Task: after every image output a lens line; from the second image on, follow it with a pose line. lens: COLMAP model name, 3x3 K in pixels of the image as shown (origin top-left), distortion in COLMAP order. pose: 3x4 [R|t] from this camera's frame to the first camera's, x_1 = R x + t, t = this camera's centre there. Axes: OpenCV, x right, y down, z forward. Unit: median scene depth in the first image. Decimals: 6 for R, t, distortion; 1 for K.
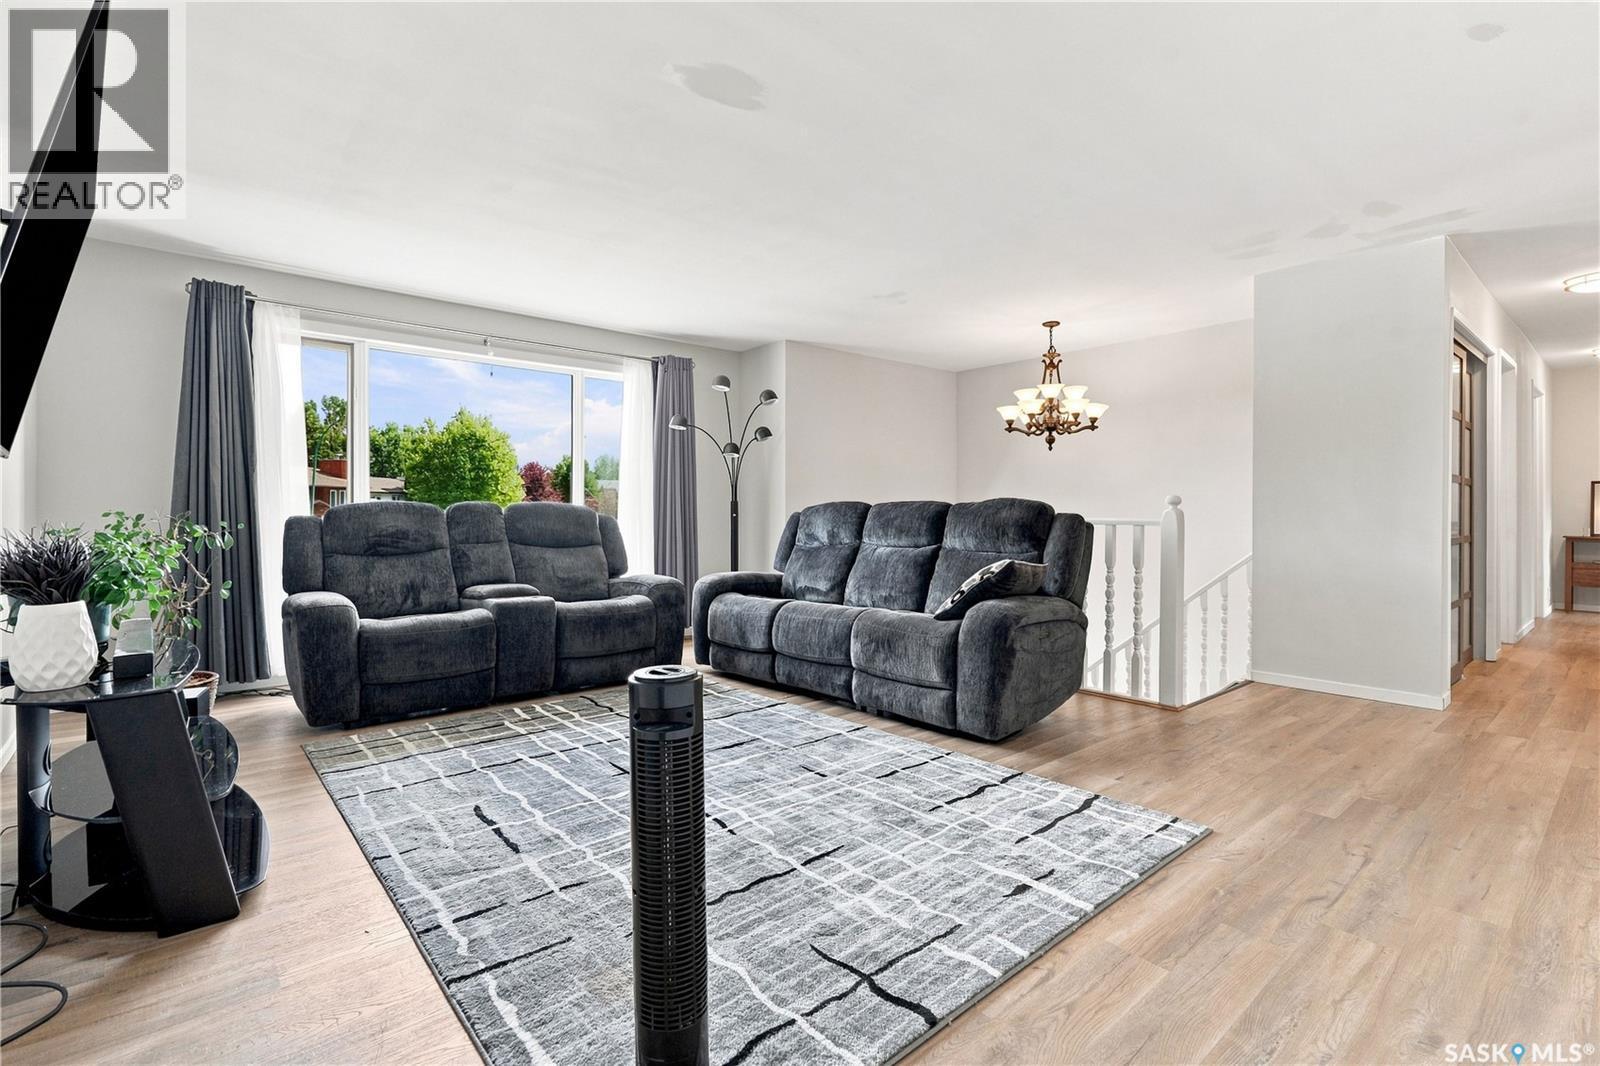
lens RADIAL K [[720.9, 0, 800.3], [0, 720.9, 520.7], [0, 0, 1]] dist [-0.000606, 0.001163]
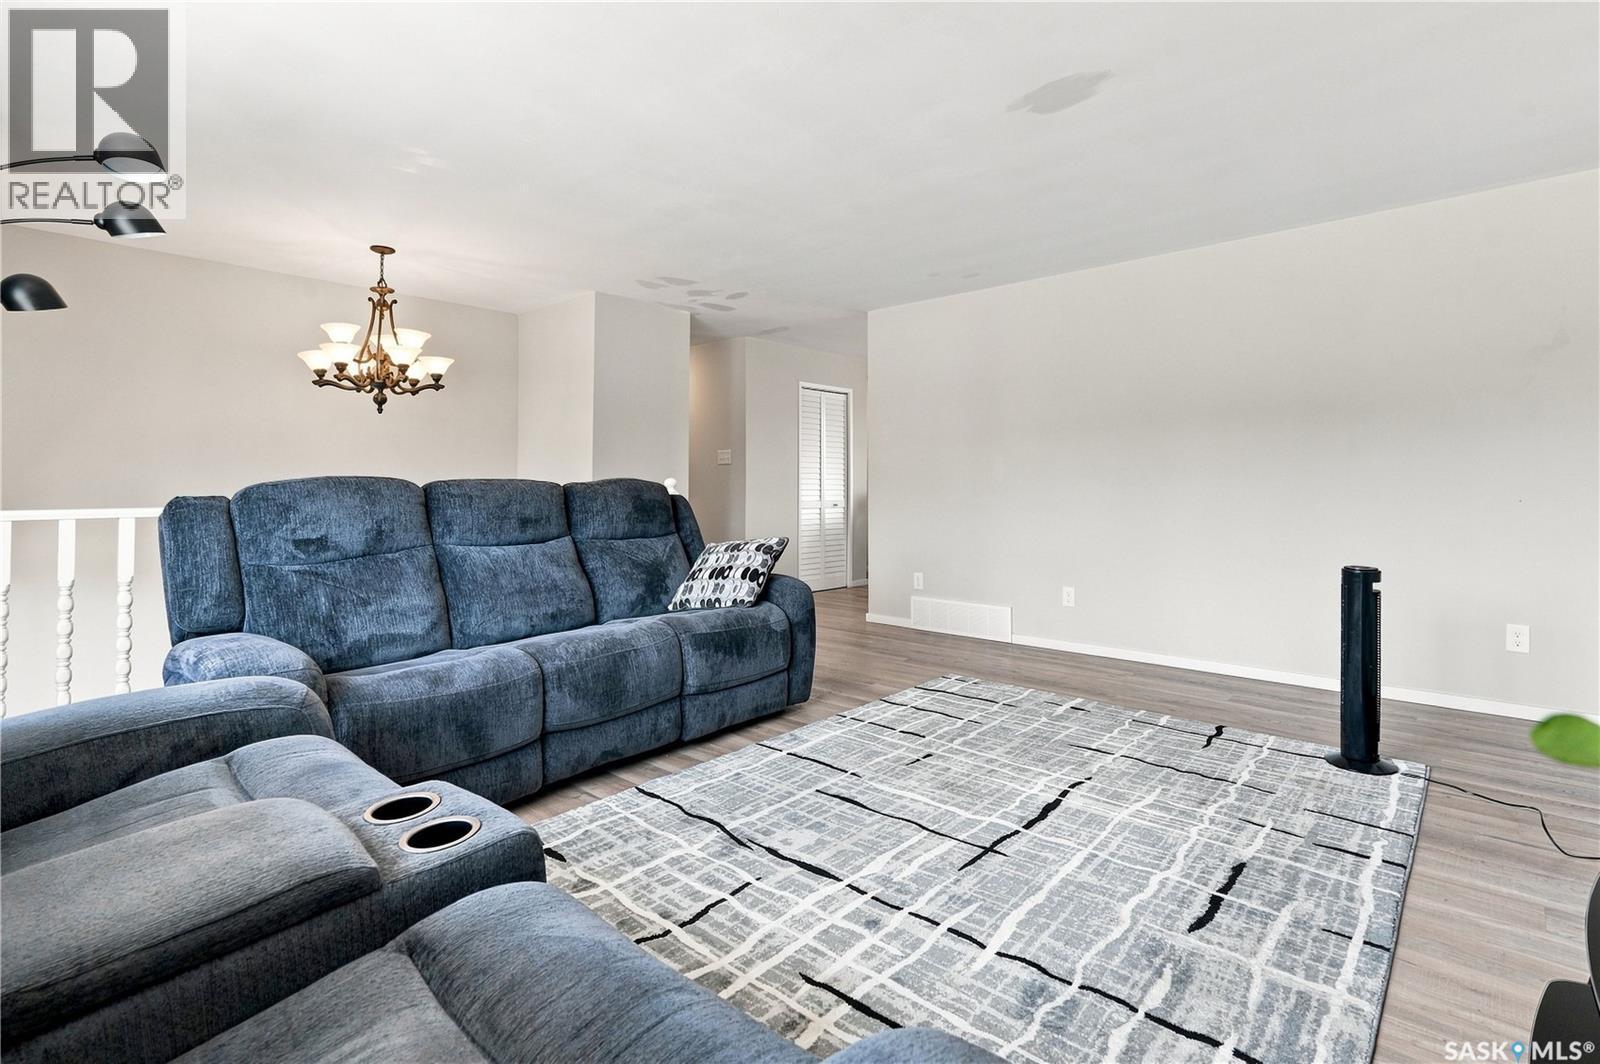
lens RADIAL K [[754.3, 0, 798.0], [0, 754.3, 489.5], [0, 0, 1]] dist [-0.000407, 0.000315]
pose [[-0.110278, -0.000194, 0.993901, -0.799212], [0.011876, 0.999928, 0.001513, -0.019401], [-0.993830, 0.011970, -0.110267, 1.031582]]
